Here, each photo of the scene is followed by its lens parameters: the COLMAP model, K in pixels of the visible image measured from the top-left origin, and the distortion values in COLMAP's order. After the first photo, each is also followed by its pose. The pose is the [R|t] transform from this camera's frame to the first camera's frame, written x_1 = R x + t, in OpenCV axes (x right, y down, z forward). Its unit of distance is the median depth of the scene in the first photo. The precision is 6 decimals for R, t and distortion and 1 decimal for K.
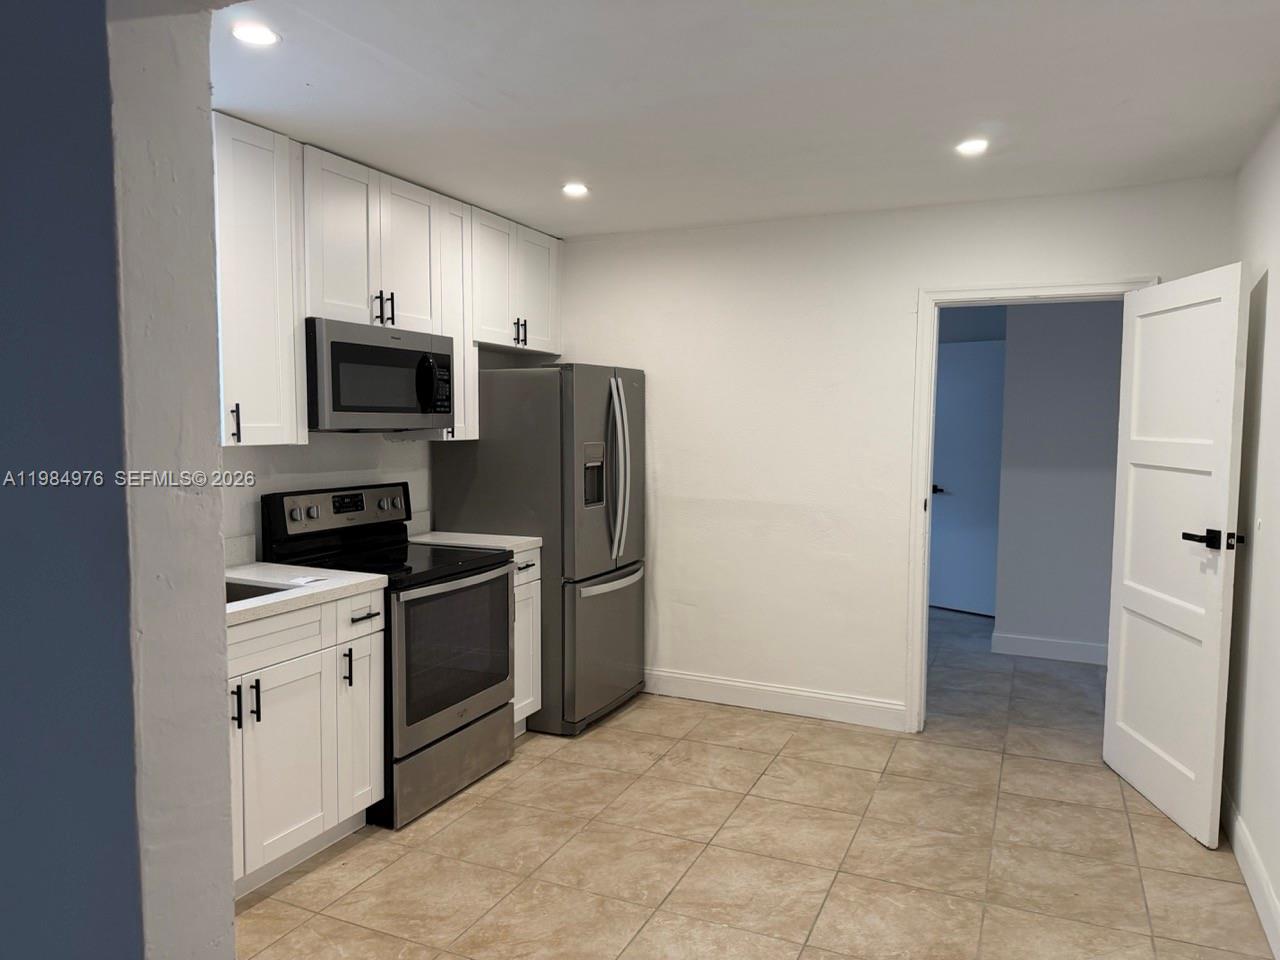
lens RADIAL K [[897.1, 0, 642.2], [0, 897.1, 473.0], [0, 0, 1]] dist [0.038770, -0.050986]
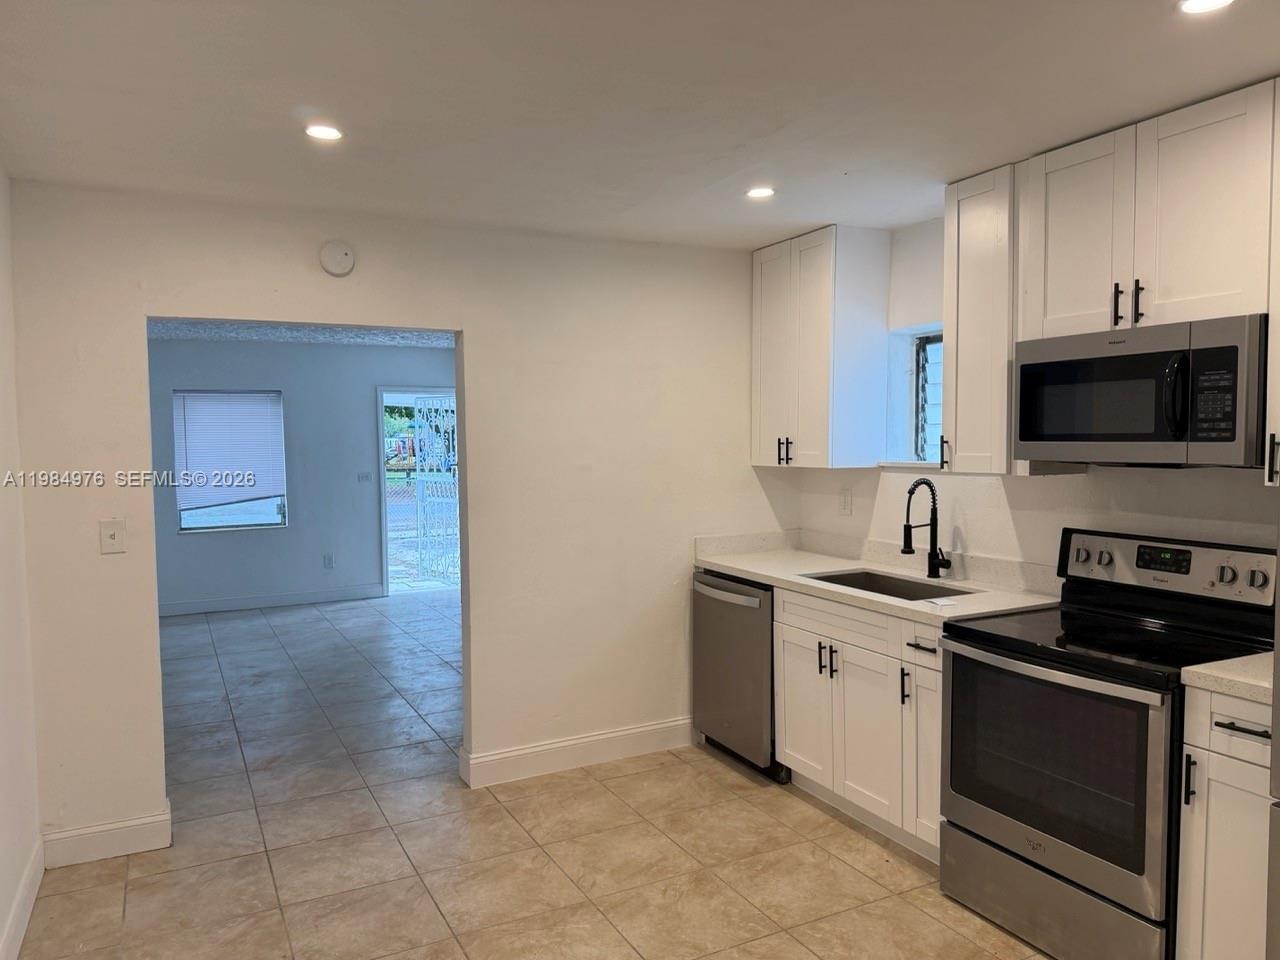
lens RADIAL K [[897.1, 0, 645.7], [0, 897.1, 485.4], [0, 0, 1]] dist [0.038770, -0.050986]
pose [[-0.612650, 0.034805, -0.789588, 0.543044], [-0.049060, 0.995429, 0.081945, -0.069602], [0.788830, 0.088941, -0.608141, 1.106215]]
